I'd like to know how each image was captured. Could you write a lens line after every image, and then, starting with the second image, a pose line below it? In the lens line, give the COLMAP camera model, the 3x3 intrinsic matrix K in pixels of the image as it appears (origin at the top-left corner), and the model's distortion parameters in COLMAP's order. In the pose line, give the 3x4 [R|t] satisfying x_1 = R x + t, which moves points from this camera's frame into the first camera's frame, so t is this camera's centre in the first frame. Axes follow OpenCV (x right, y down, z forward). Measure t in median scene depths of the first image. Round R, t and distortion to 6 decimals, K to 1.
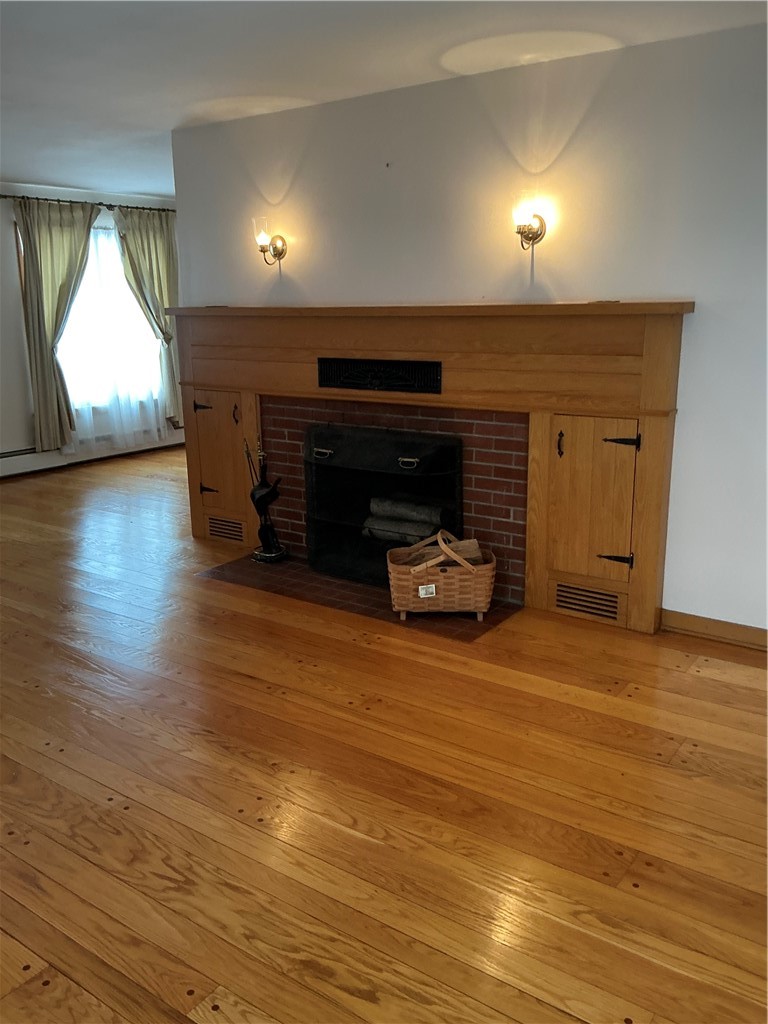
lens RADIAL K [[825.8, 0, 383.5], [0, 825.8, 506.7], [0, 0, 1]] dist [0.020735, -0.062613]
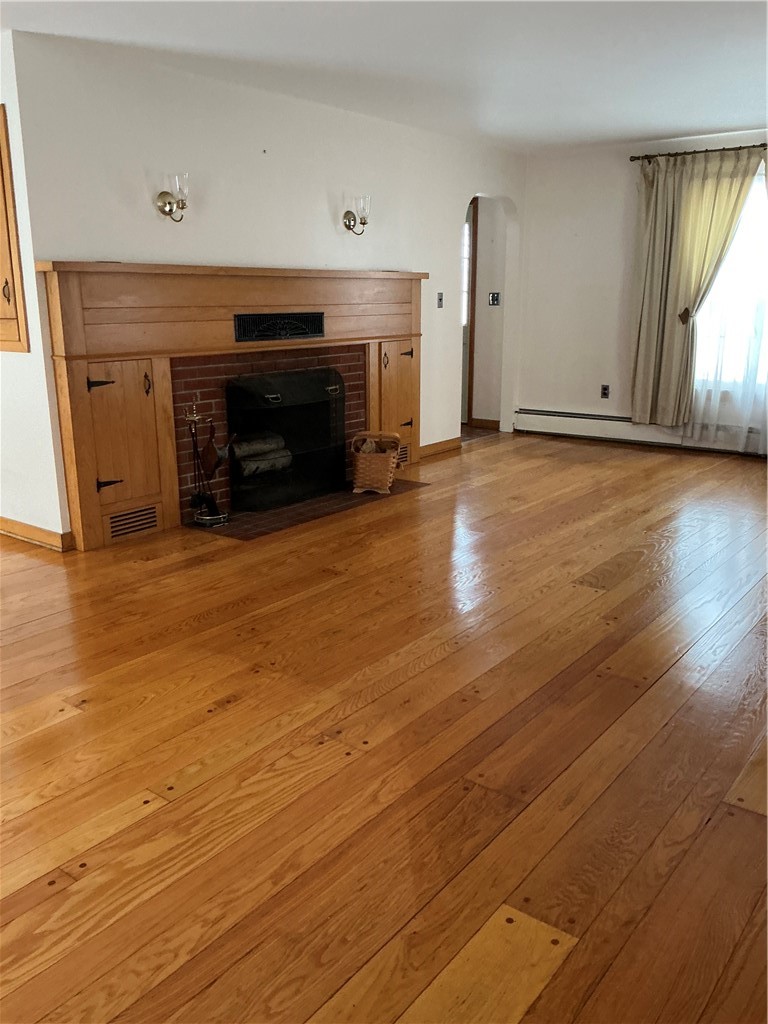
lens RADIAL K [[825.8, 0, 383.4], [0, 825.8, 515.8], [0, 0, 1]] dist [0.020735, -0.062613]
pose [[0.056715, -0.243188, 0.968320, -1.163523], [0.244426, 0.943748, 0.222701, -0.123914], [-0.968008, 0.224052, 0.112966, 0.740100]]
